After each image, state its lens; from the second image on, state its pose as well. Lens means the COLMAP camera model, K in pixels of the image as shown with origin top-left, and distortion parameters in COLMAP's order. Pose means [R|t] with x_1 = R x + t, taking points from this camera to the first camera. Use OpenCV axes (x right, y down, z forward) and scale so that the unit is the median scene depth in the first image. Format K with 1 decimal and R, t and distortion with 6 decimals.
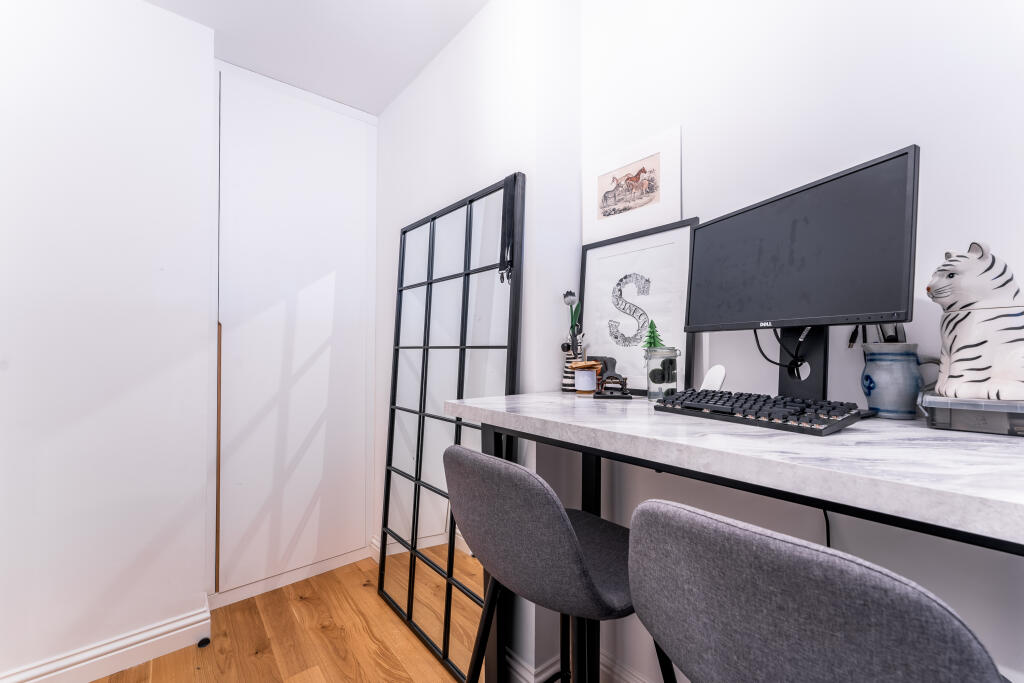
lens RADIAL K [[407.8, 0, 511.6], [0, 407.8, 346.9], [0, 0, 1]] dist [-0.004247, -0.000094]
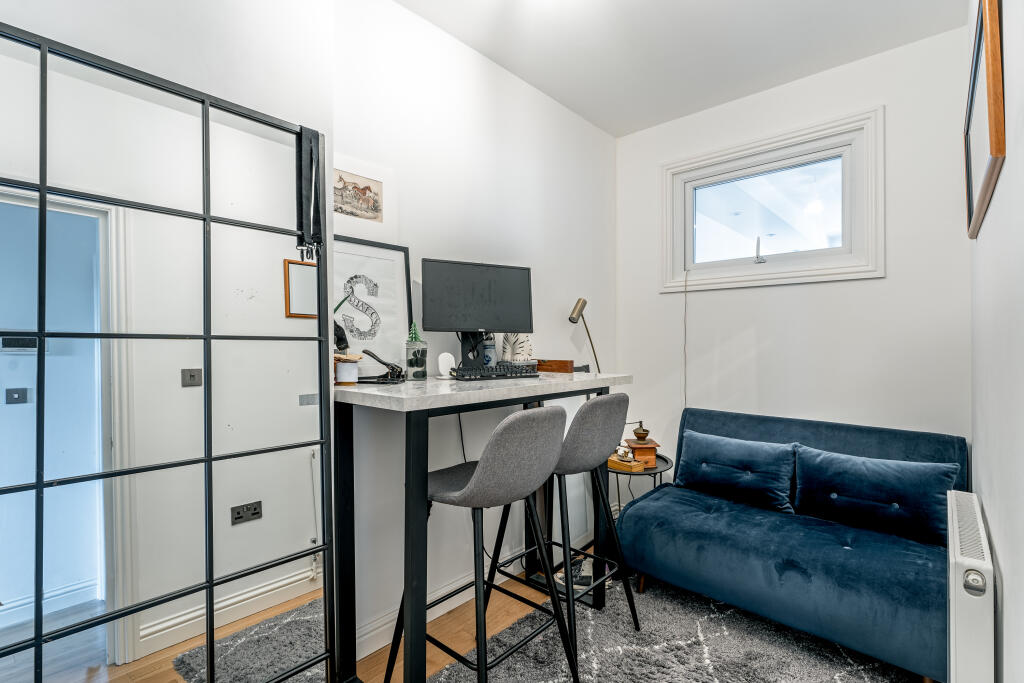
lens RADIAL K [[474.9, 0, 511.8], [0, 474.9, 343.2], [0, 0, 1]] dist [0.003576, 0.000138]
pose [[-0.134345, 0.004613, 0.990924, -1.062136], [-0.007538, 0.999955, -0.005677, 0.012238], [-0.990906, -0.008232, -0.134305, 0.766492]]
